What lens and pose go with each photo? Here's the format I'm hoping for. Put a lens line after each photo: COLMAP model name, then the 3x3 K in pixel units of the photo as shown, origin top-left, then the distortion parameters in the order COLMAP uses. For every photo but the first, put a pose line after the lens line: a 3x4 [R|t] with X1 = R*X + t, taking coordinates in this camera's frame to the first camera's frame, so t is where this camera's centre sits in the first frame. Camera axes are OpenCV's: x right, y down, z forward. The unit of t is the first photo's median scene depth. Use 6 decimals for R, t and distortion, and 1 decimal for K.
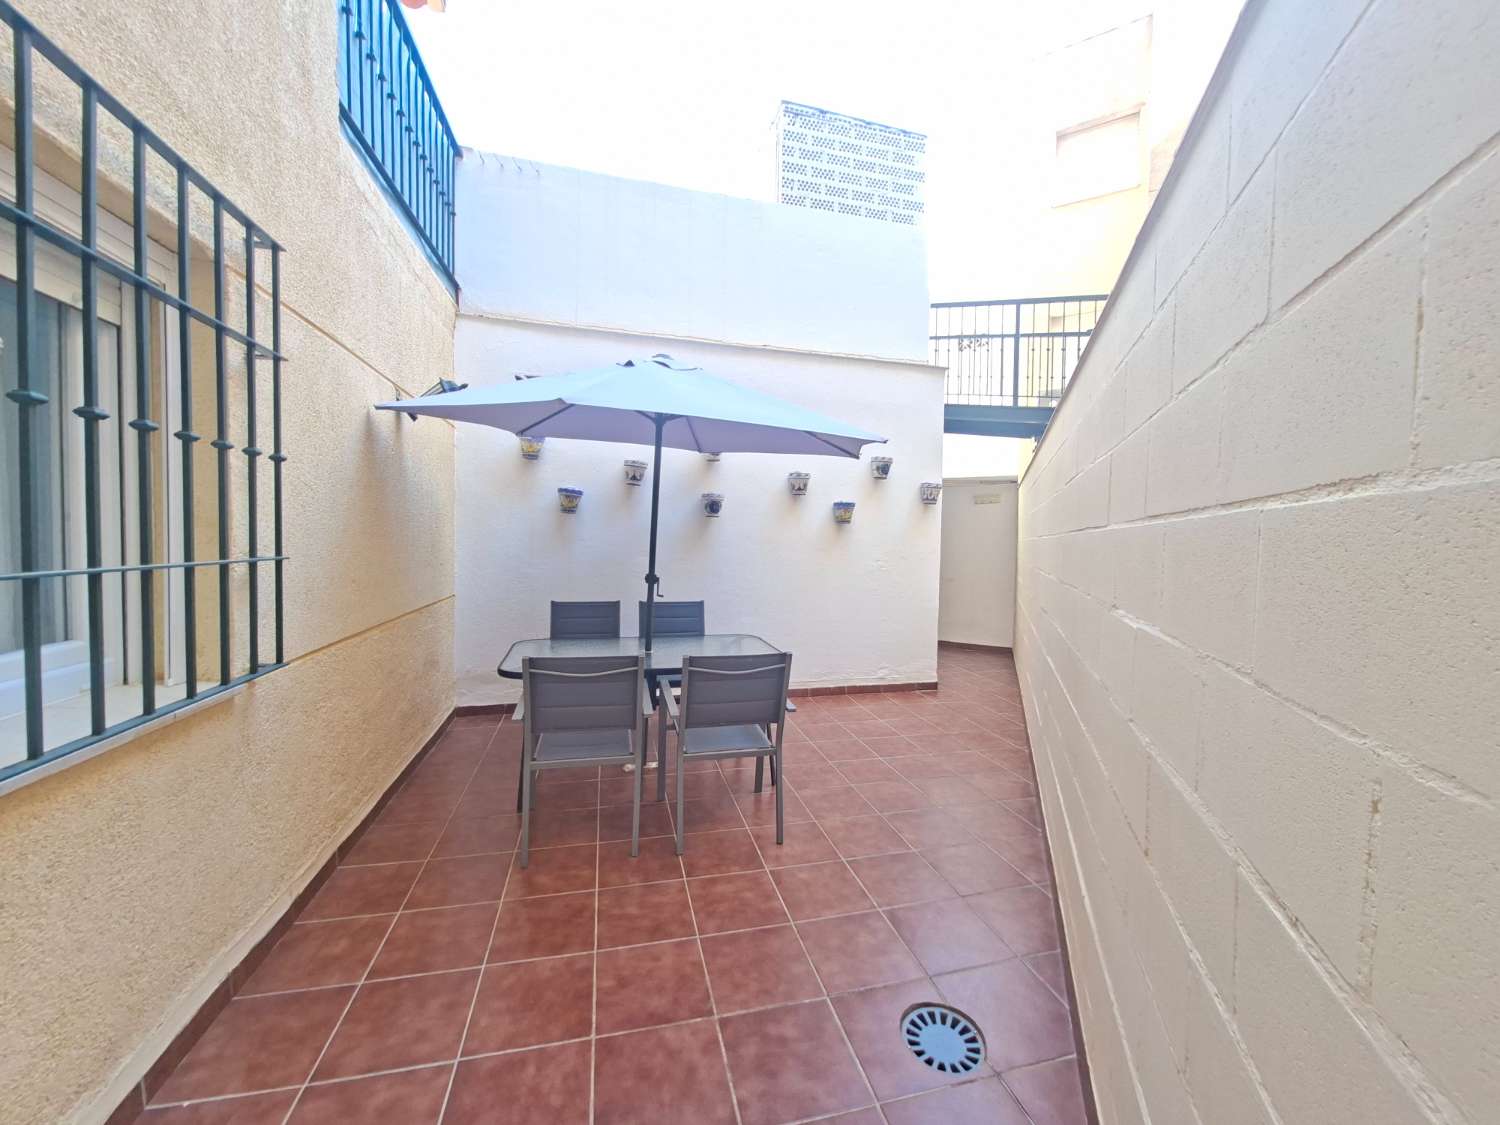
lens RADIAL K [[592.5, 0, 750.9], [0, 592.5, 560.8], [0, 0, 1]] dist [-0.001578, -0.000997]
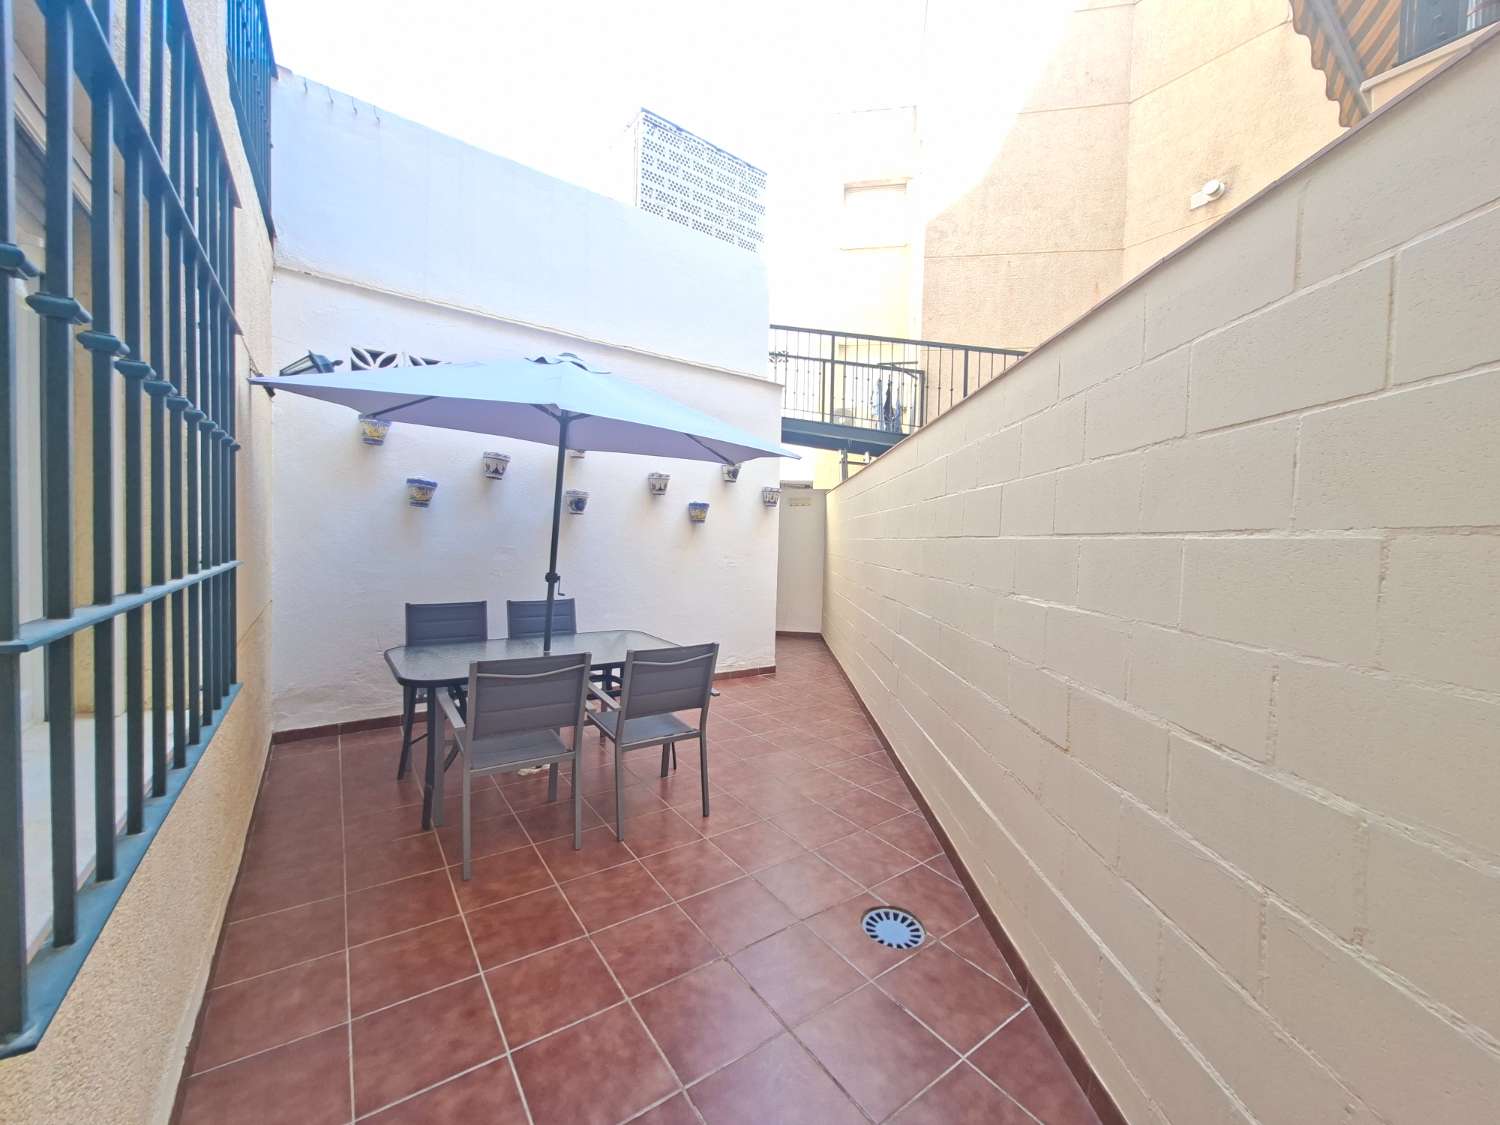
lens RADIAL K [[592.5, 0, 760.0], [0, 592.5, 560.6], [0, 0, 1]] dist [-0.001578, -0.000997]
pose [[0.928403, -0.004292, 0.371549, -0.169922], [0.001075, 0.999960, 0.008865, -0.005533], [-0.371572, -0.007831, 0.928371, -0.038009]]
